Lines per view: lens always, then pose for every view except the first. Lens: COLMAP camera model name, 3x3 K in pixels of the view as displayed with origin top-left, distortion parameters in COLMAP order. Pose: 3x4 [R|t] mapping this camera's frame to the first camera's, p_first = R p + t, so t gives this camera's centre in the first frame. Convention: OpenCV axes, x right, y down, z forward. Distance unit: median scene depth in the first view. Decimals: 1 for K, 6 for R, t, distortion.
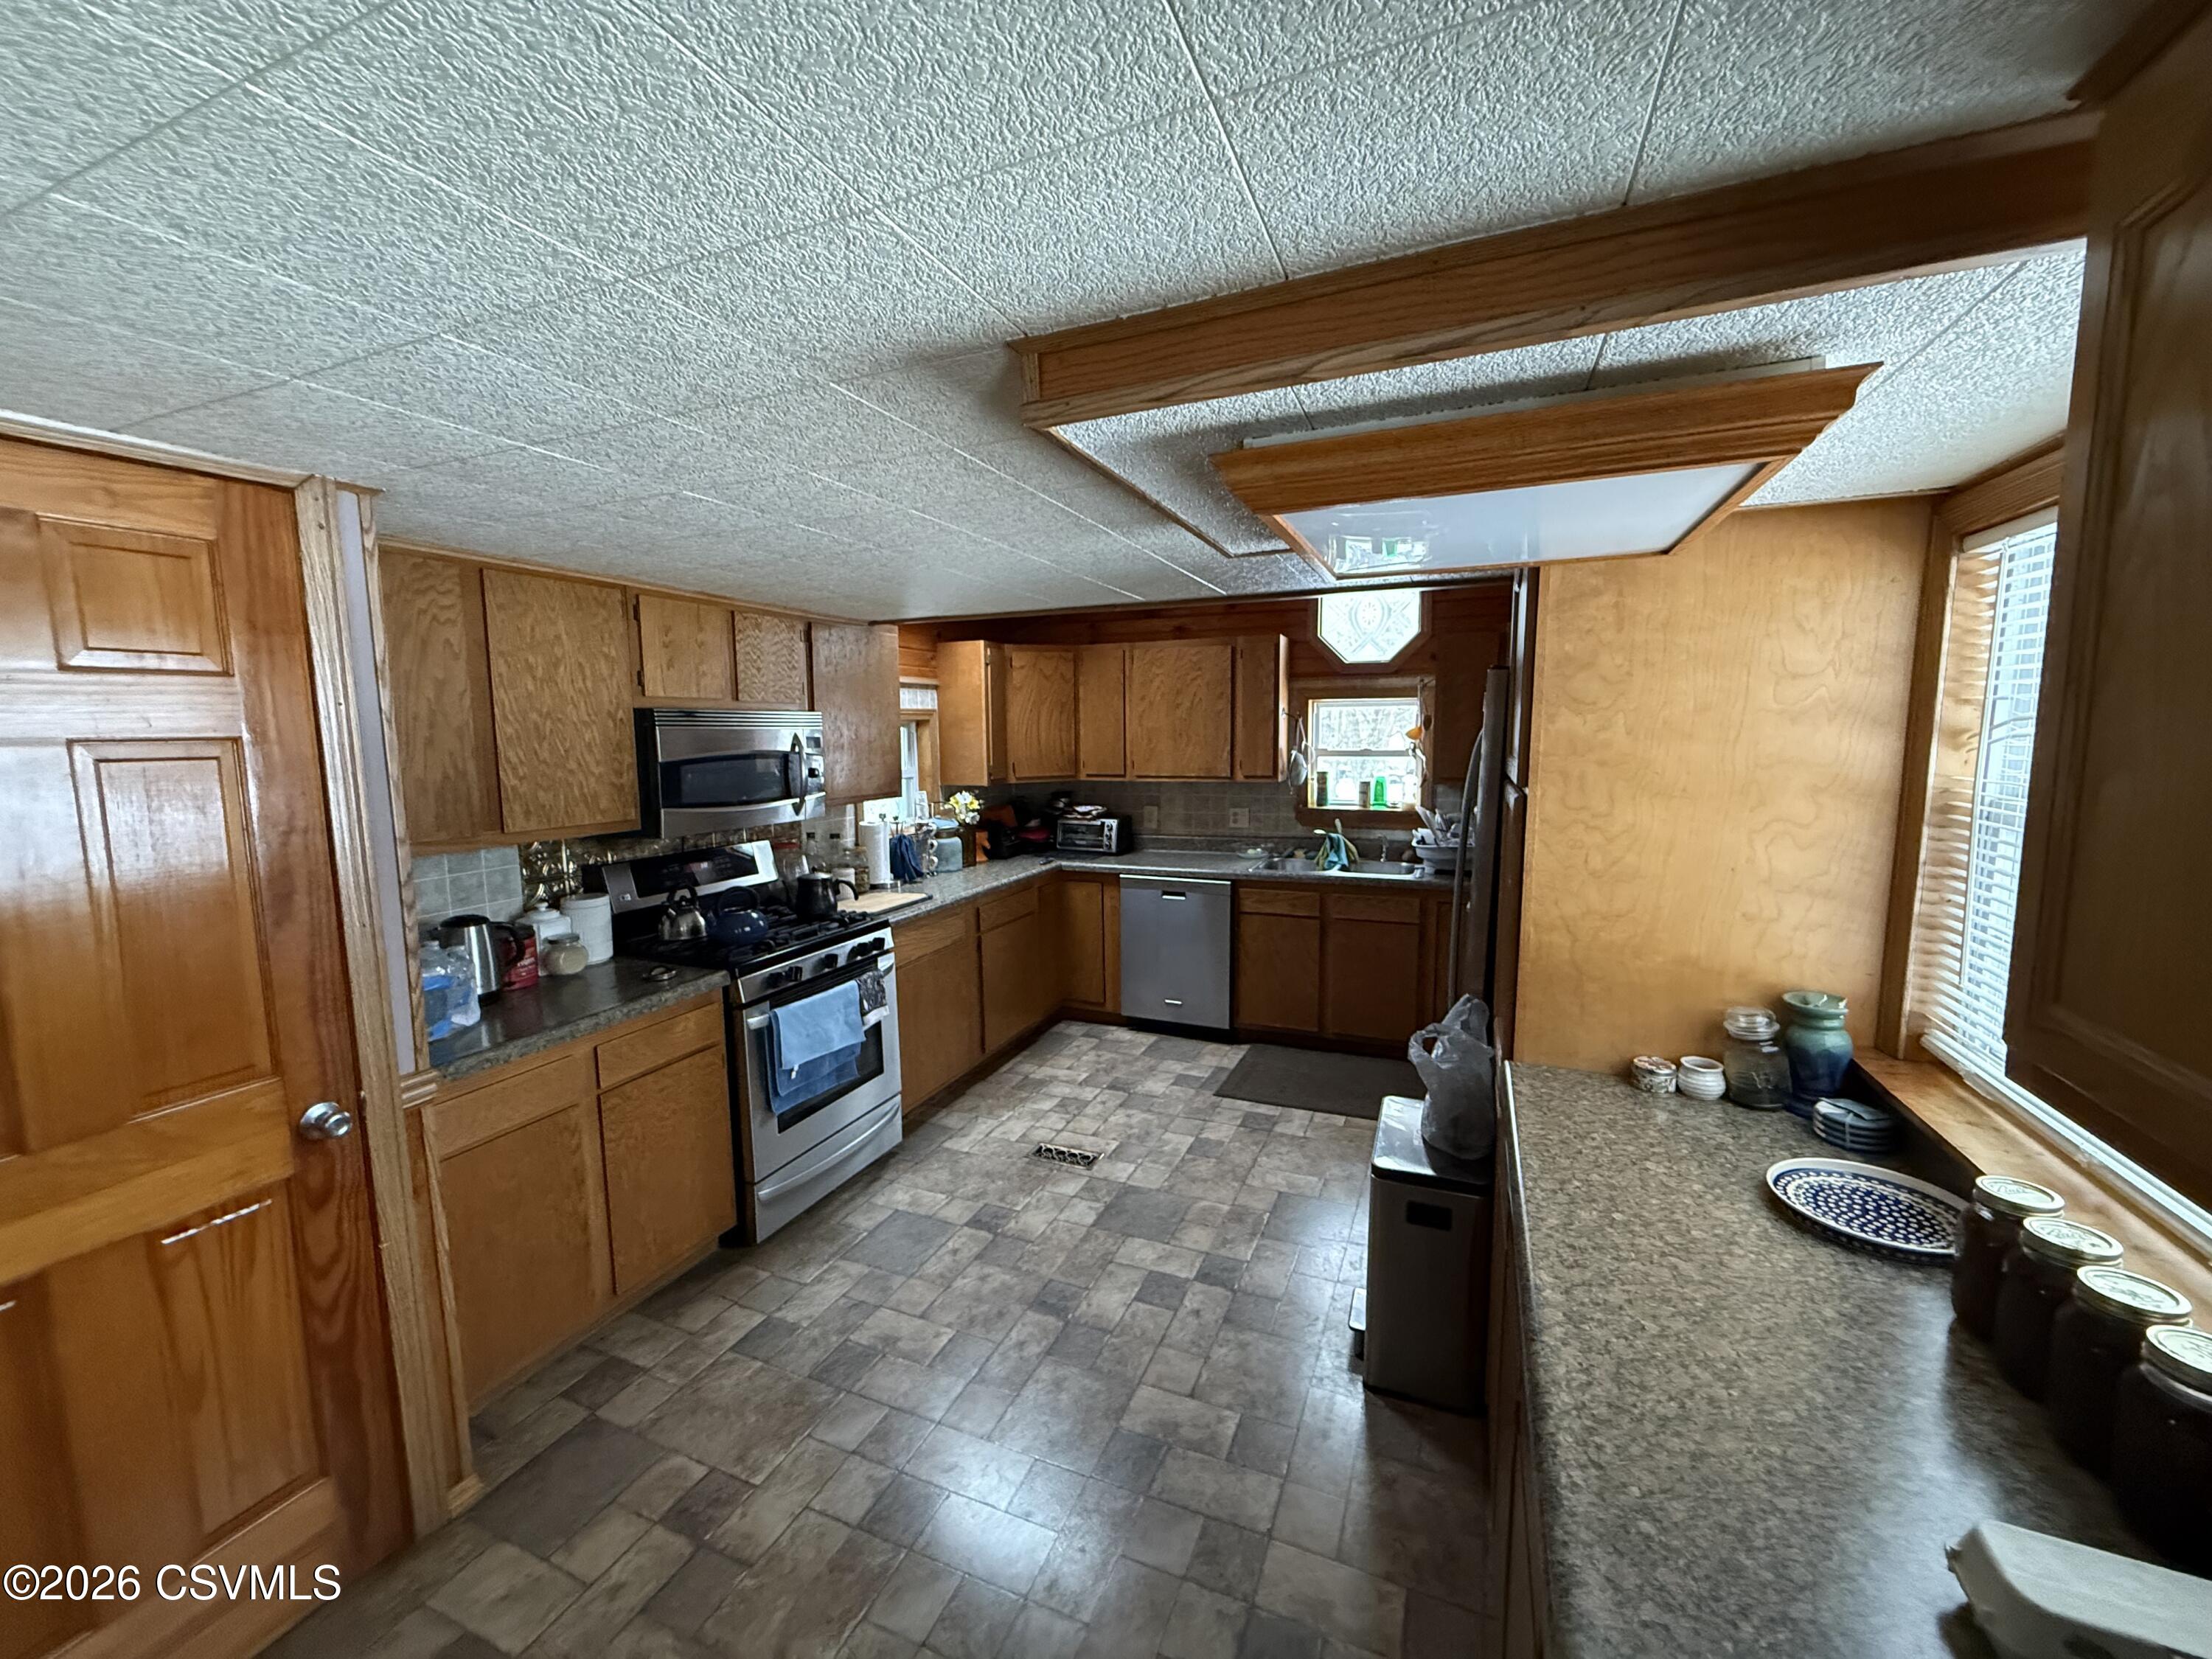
lens RADIAL K [[880.4, 0, 1101.6], [0, 880.4, 827.1], [0, 0, 1]] dist [0.000611, 0.000128]
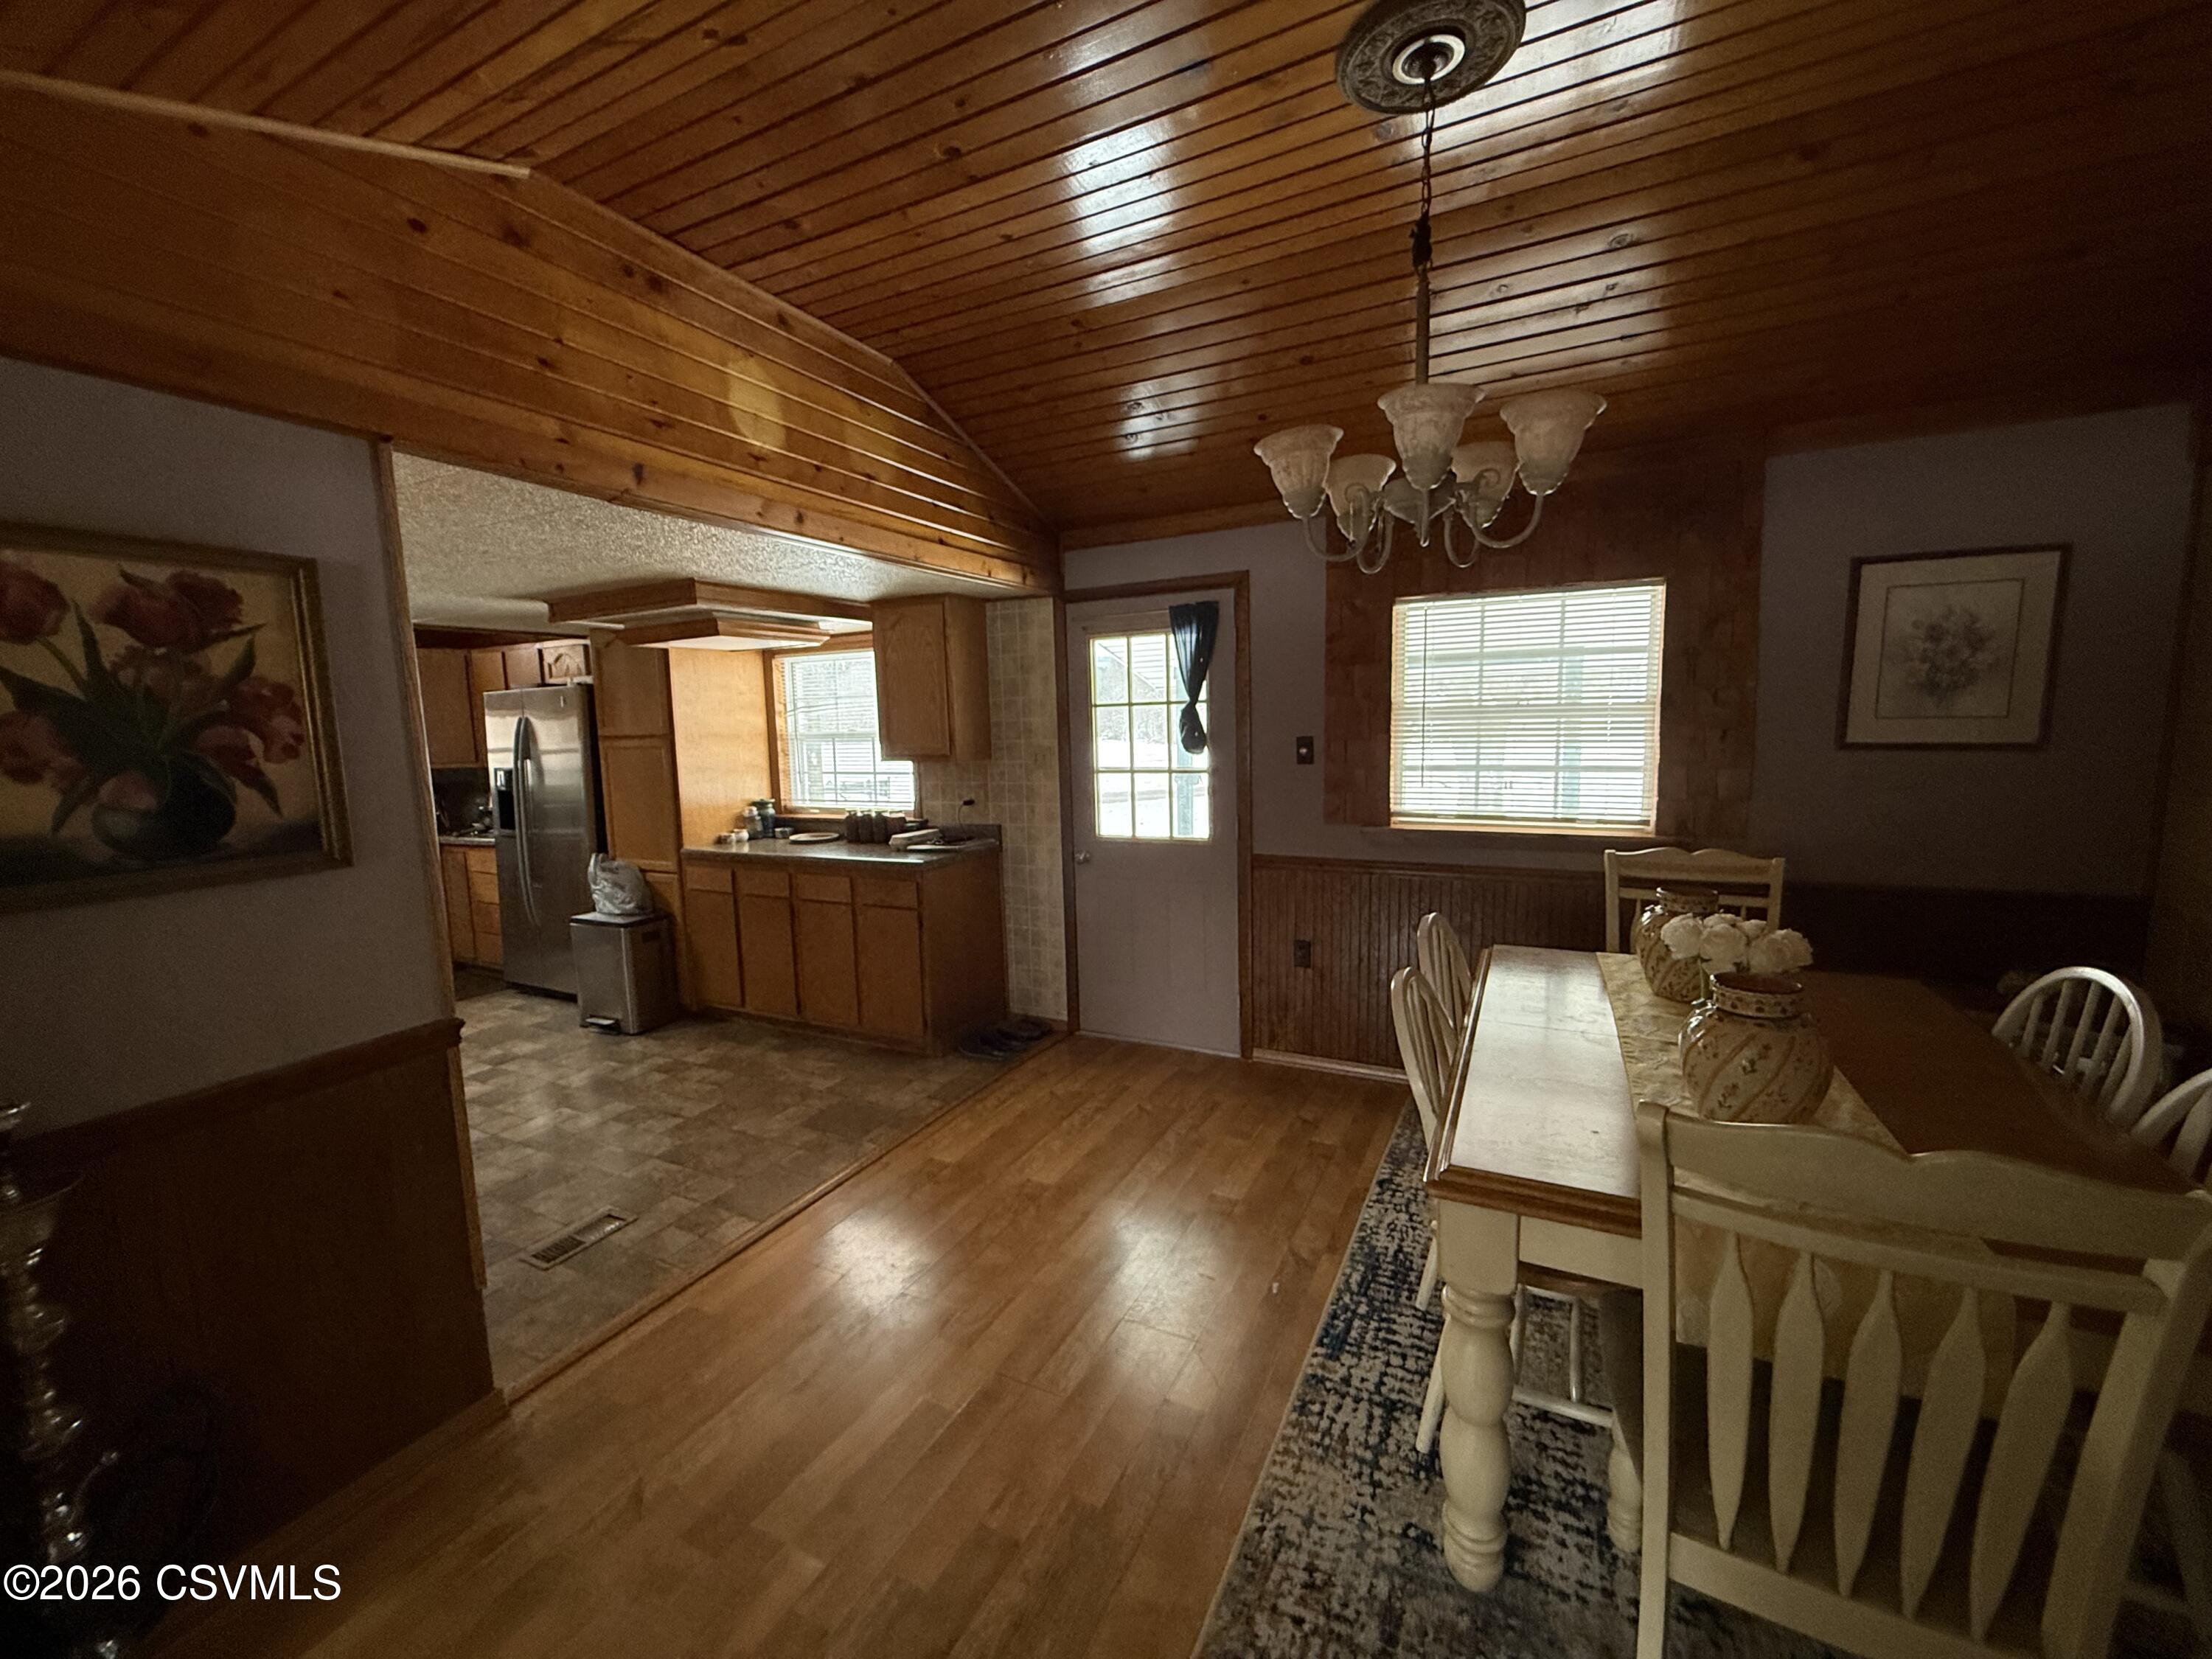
lens RADIAL K [[880.4, 0, 1099.9], [0, 880.4, 825.4], [0, 0, 1]] dist [0.000611, 0.000128]
pose [[0.071456, -0.104796, 0.991923, -0.966387], [0.140840, 0.985562, 0.093978, 0.071802], [-0.987450, 0.132987, 0.085184, -0.180008]]
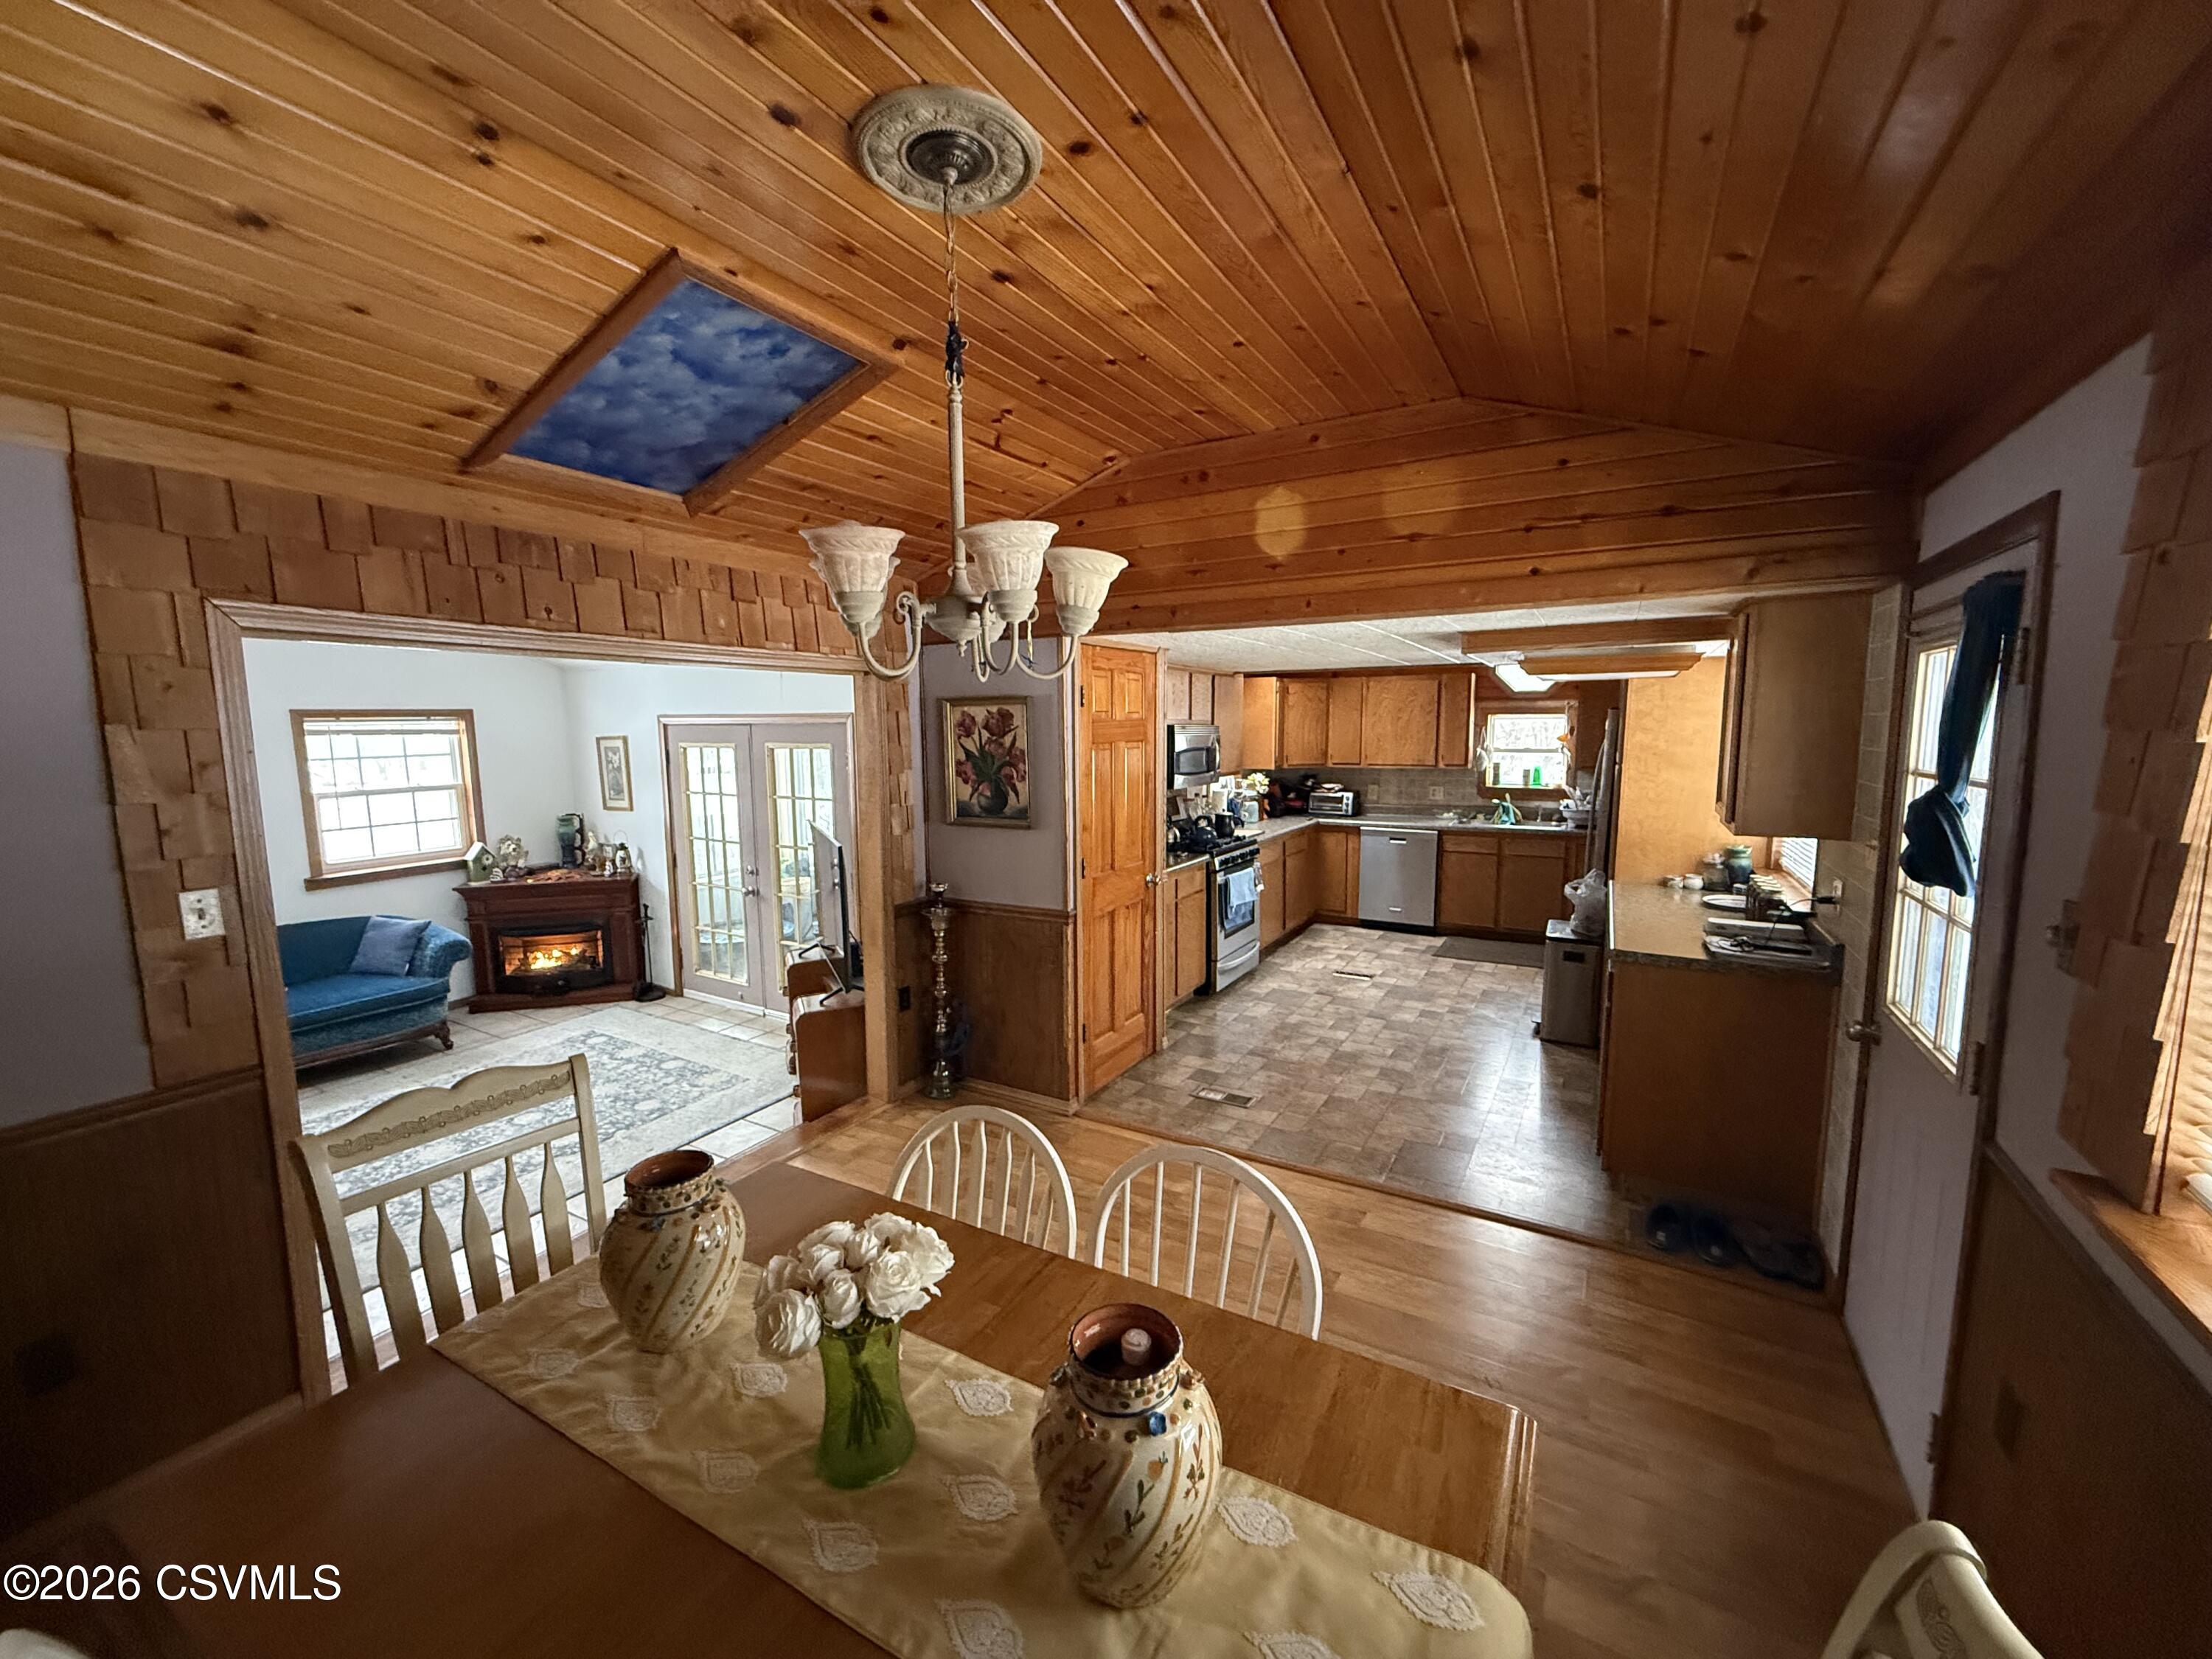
lens RADIAL K [[880.4, 0, 1101.7], [0, 880.4, 825.6], [0, 0, 1]] dist [0.000611, 0.000128]
pose [[0.992320, 0.018321, -0.122333, -0.319106], [-0.018079, 0.999832, 0.003087, 0.071597], [0.122369, -0.000852, 0.992484, -0.790106]]
